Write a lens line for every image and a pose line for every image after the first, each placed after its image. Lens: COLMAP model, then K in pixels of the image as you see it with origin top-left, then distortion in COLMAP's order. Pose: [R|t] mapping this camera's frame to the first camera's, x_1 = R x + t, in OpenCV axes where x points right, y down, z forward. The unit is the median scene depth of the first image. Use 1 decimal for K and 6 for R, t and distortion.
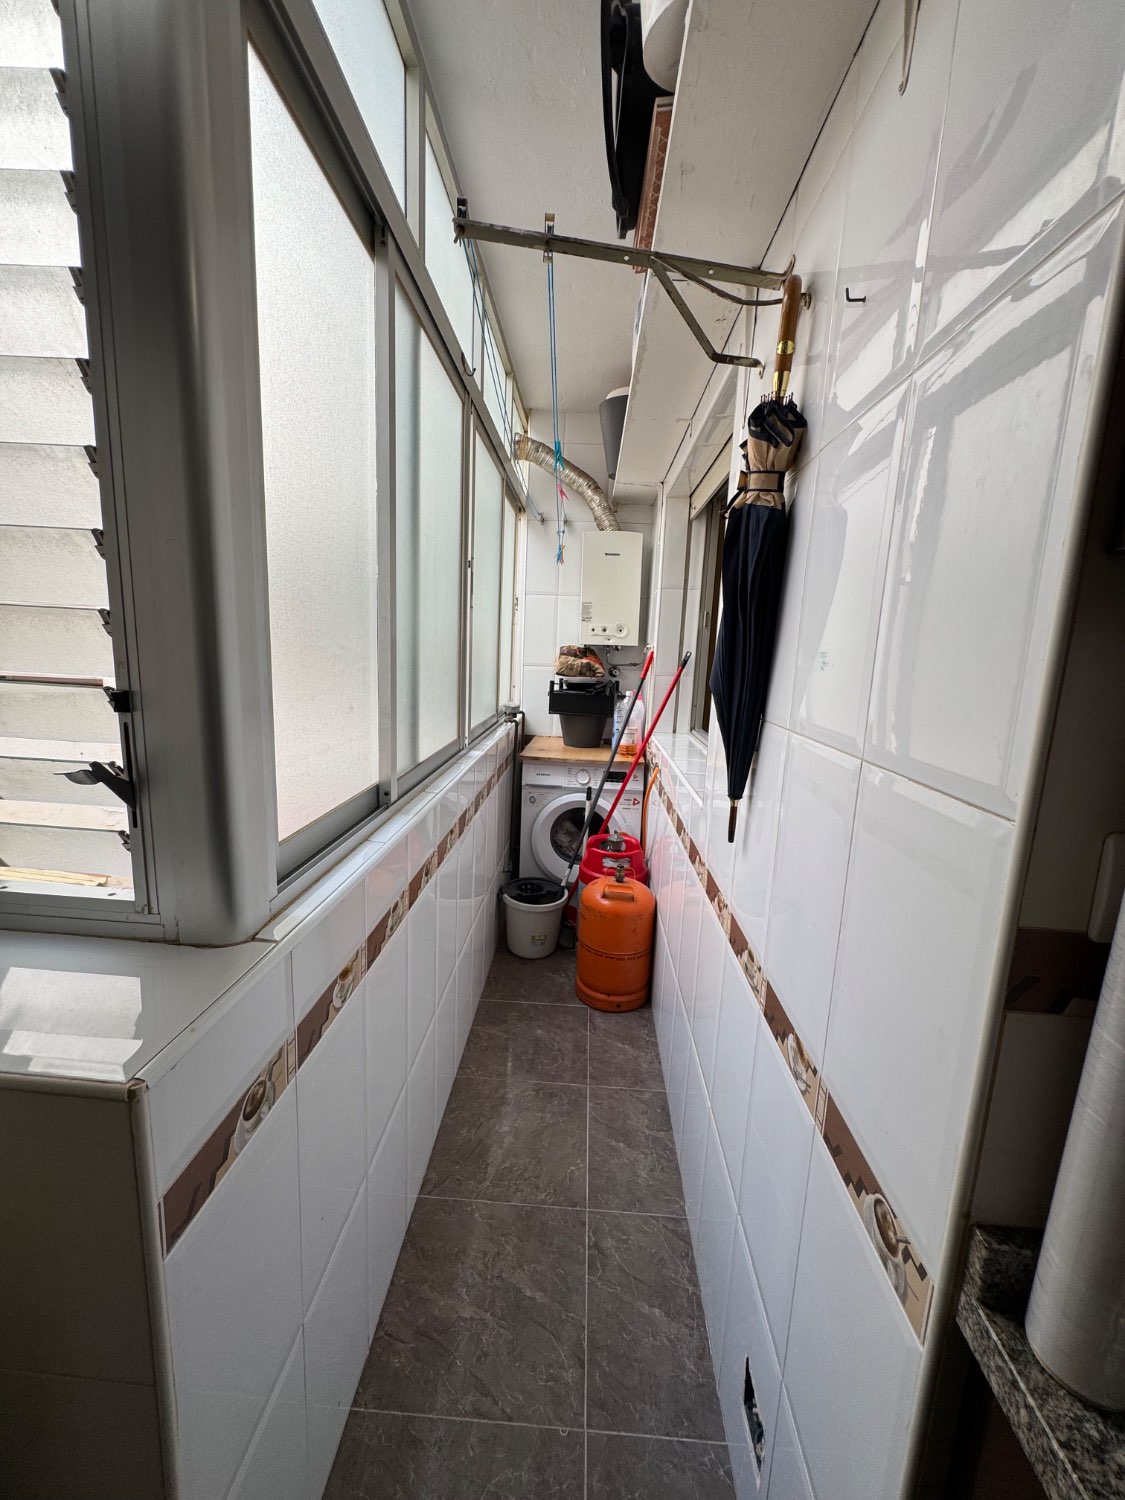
lens RADIAL K [[597.9, 0, 563.5], [0, 597.9, 746.9], [0, 0, 1]] dist [-0.003836, 0.000414]
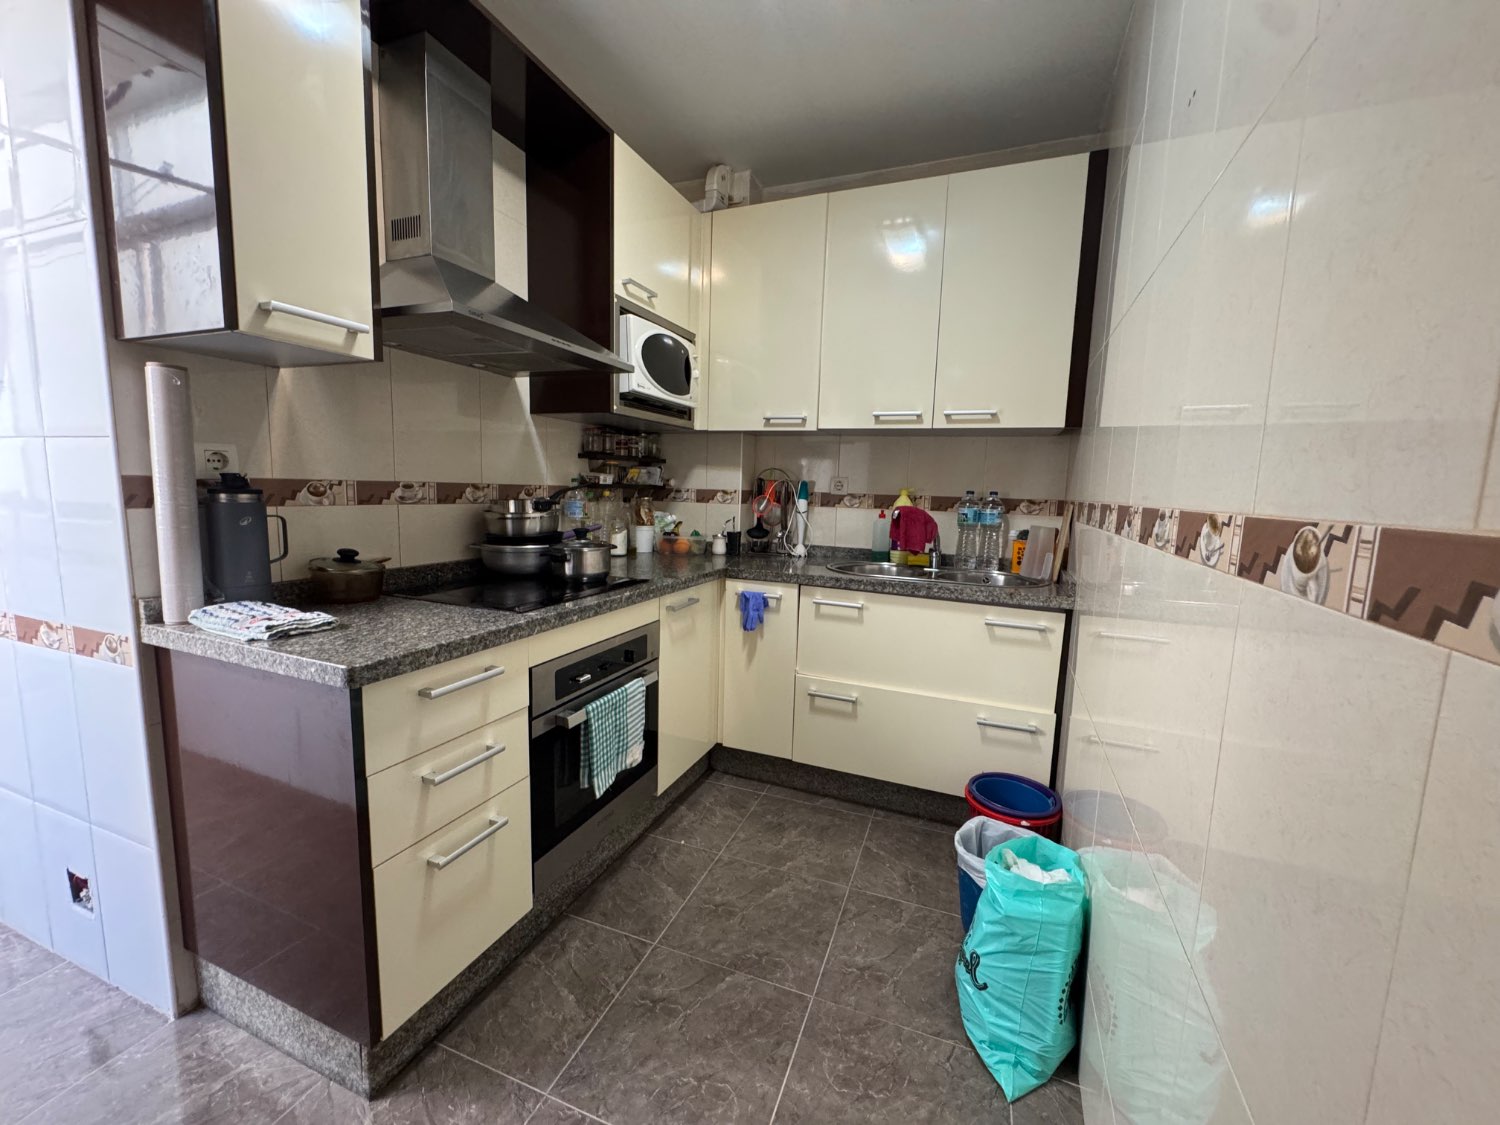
lens RADIAL K [[597.9, 0, 751.2], [0, 597.9, 564.6], [0, 0, 1]] dist [-0.003836, 0.000414]
pose [[0.316633, -0.154771, 0.935836, -0.158048], [0.138562, 0.983562, 0.115782, 0.132901], [-0.938373, 0.093011, 0.332874, -0.433418]]
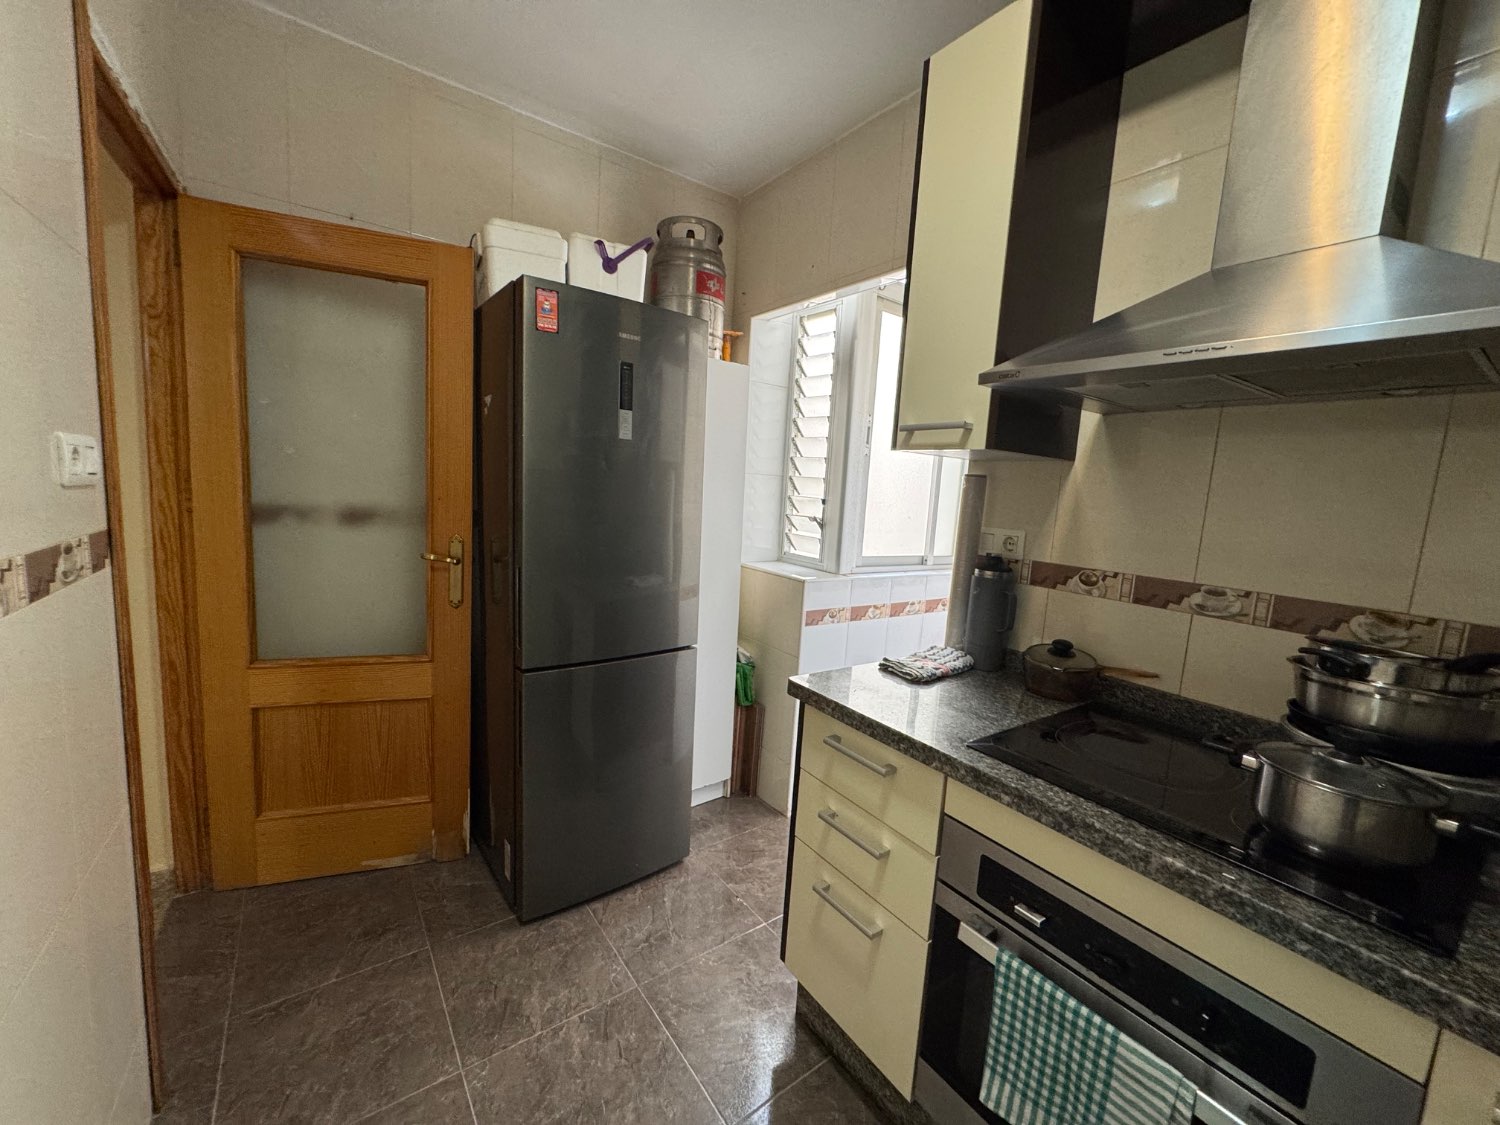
lens RADIAL K [[597.9, 0, 748.4], [0, 597.9, 559.2], [0, 0, 1]] dist [-0.003836, 0.000414]
pose [[0.629468, 0.089632, -0.771840, 0.505688], [-0.162085, 0.986620, -0.017614, 0.113056], [0.759934, 0.136191, 0.635573, -0.452571]]
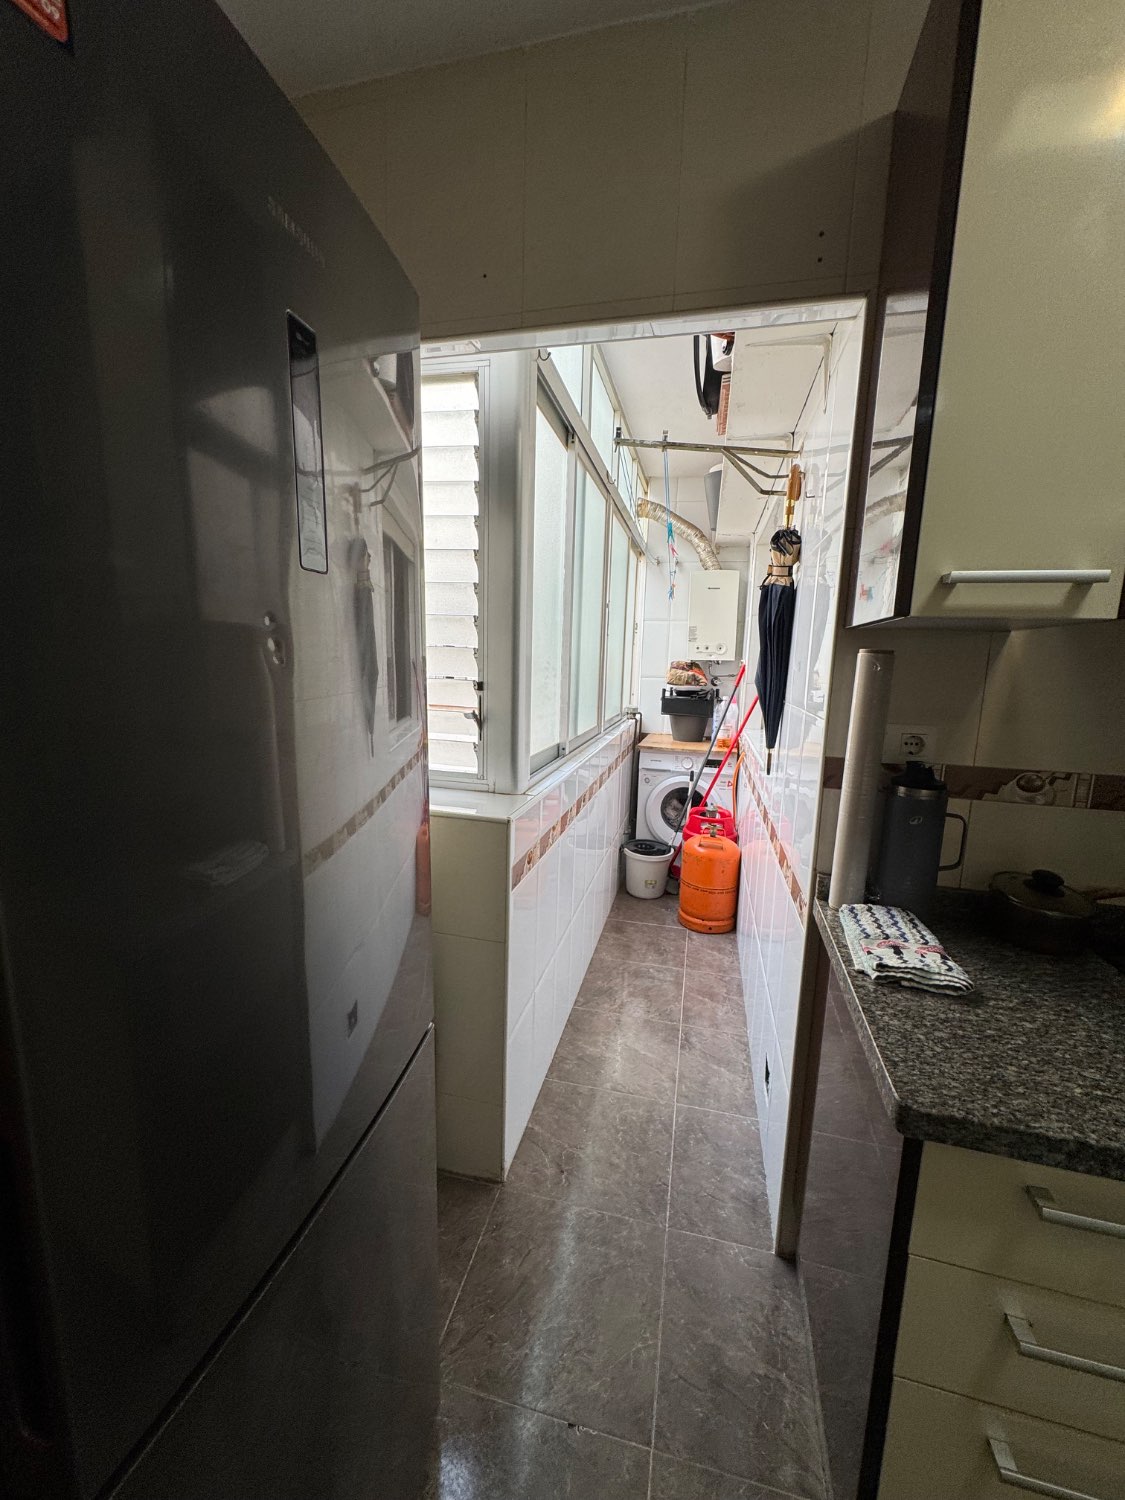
lens RADIAL K [[597.9, 0, 559.9], [0, 597.9, 750.4], [0, 0, 1]] dist [-0.003836, 0.000414]
pose [[0.981580, 0.014929, -0.190465, 0.009105], [-0.018939, 0.999635, -0.019250, 0.059172], [0.190108, 0.022503, 0.981505, -0.346478]]
